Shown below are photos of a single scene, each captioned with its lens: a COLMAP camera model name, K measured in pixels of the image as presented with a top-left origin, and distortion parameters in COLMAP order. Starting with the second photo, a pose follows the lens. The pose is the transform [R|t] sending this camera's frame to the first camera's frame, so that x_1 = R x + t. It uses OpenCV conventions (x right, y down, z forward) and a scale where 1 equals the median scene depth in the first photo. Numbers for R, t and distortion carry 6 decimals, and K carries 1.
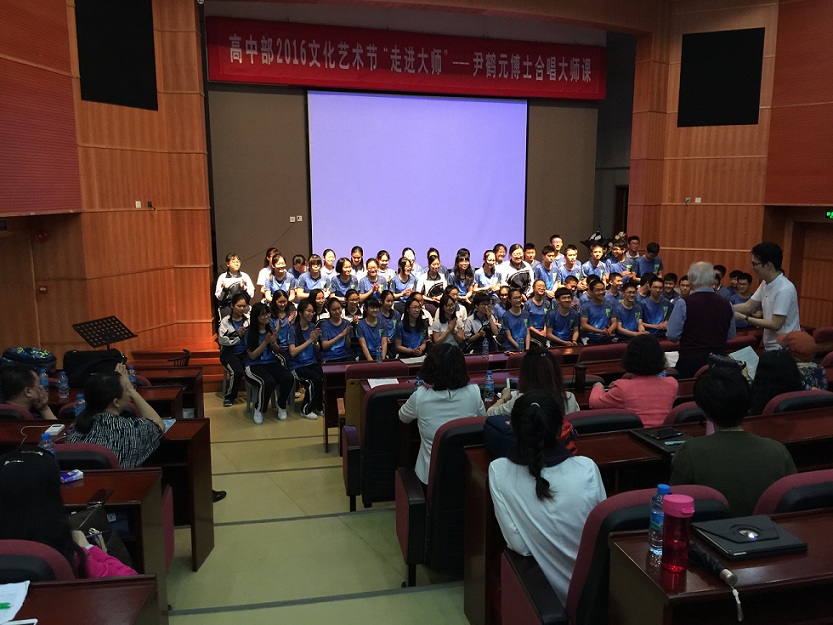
lens RADIAL K [[691.0, 0, 416.5], [0, 691.0, 312.5], [0, 0, 1]] dist [0.003519, 0.003693]
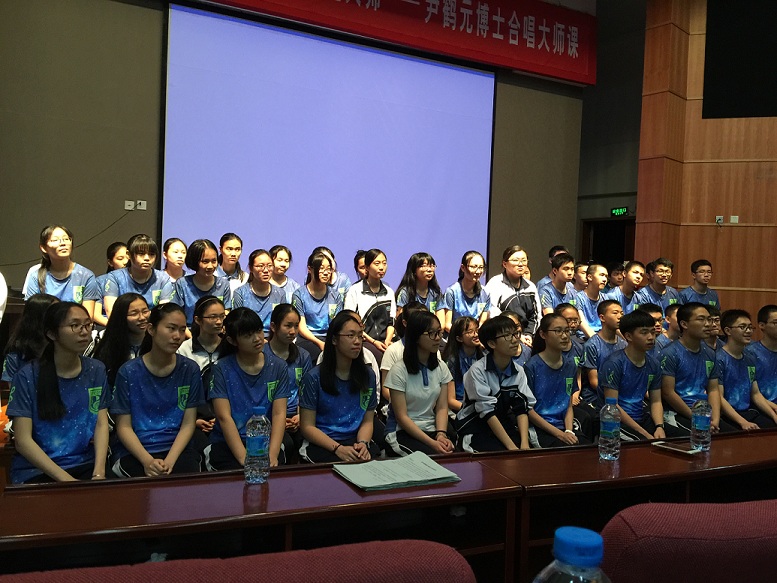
lens RADIAL K [[644.6, 0, 388.5], [0, 644.6, 291.5], [0, 0, 1]] dist [0.003519, 0.003693]
pose [[0.991532, 0.042615, 0.122672, -0.020683], [-0.023189, 0.987543, -0.155633, 0.021530], [-0.127776, 0.151470, 0.980168, 0.419454]]
